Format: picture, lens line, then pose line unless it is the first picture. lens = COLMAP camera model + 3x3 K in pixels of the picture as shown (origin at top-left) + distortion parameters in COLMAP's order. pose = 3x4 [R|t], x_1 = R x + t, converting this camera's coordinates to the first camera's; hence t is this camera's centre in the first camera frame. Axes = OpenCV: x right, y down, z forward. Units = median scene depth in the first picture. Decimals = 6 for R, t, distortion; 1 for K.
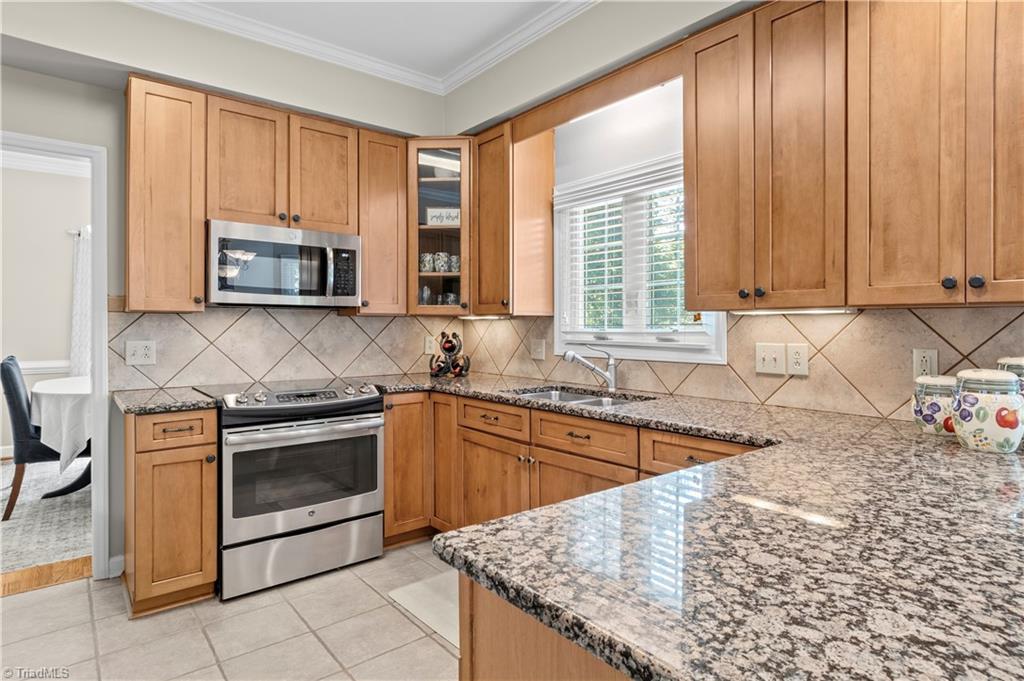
lens RADIAL K [[557.6, 0, 543.1], [0, 557.6, 326.7], [0, 0, 1]] dist [-0.004335, 0.002021]
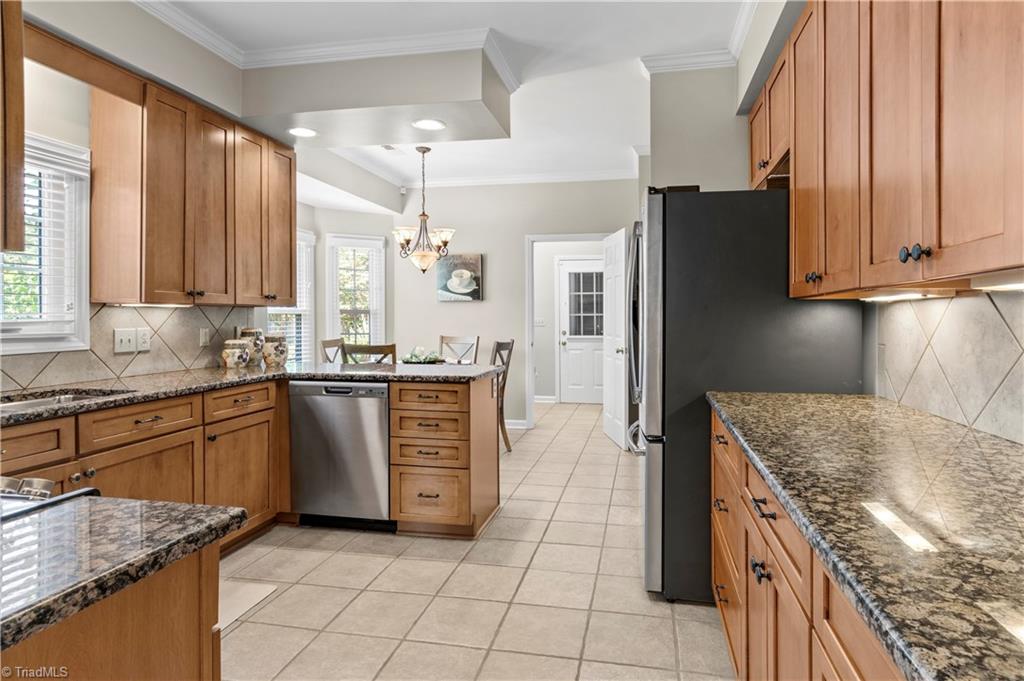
lens RADIAL K [[557.6, 0, 498.9], [0, 557.6, 307.1], [0, 0, 1]] dist [-0.004335, 0.002021]
pose [[-0.580150, 0.008656, 0.814463, -1.156675], [-0.002386, 0.999921, -0.012326, -0.006641], [-0.814506, -0.009094, -0.580084, 1.056040]]
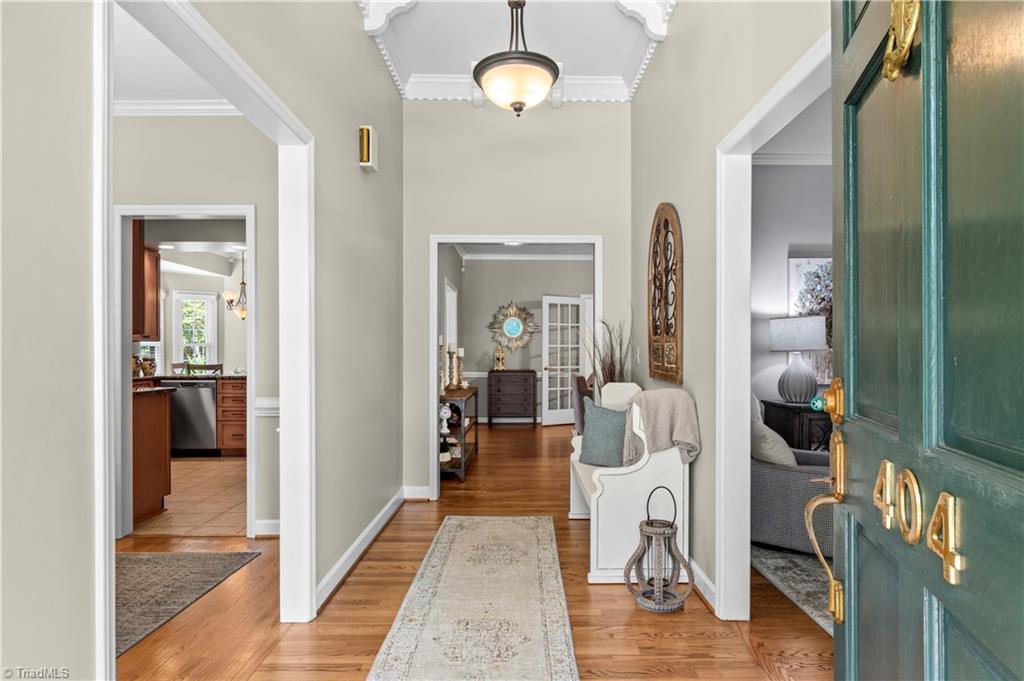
lens RADIAL K [[605.4, 0, 514.6], [0, 605.4, 346.1], [0, 0, 1]] dist [-0.002005, -0.001107]
pose [[-0.760106, -0.001161, 0.649799, -3.002911], [-0.003756, 0.999990, -0.002606, -0.001750], [-0.649789, -0.004421, -0.760102, 1.819760]]
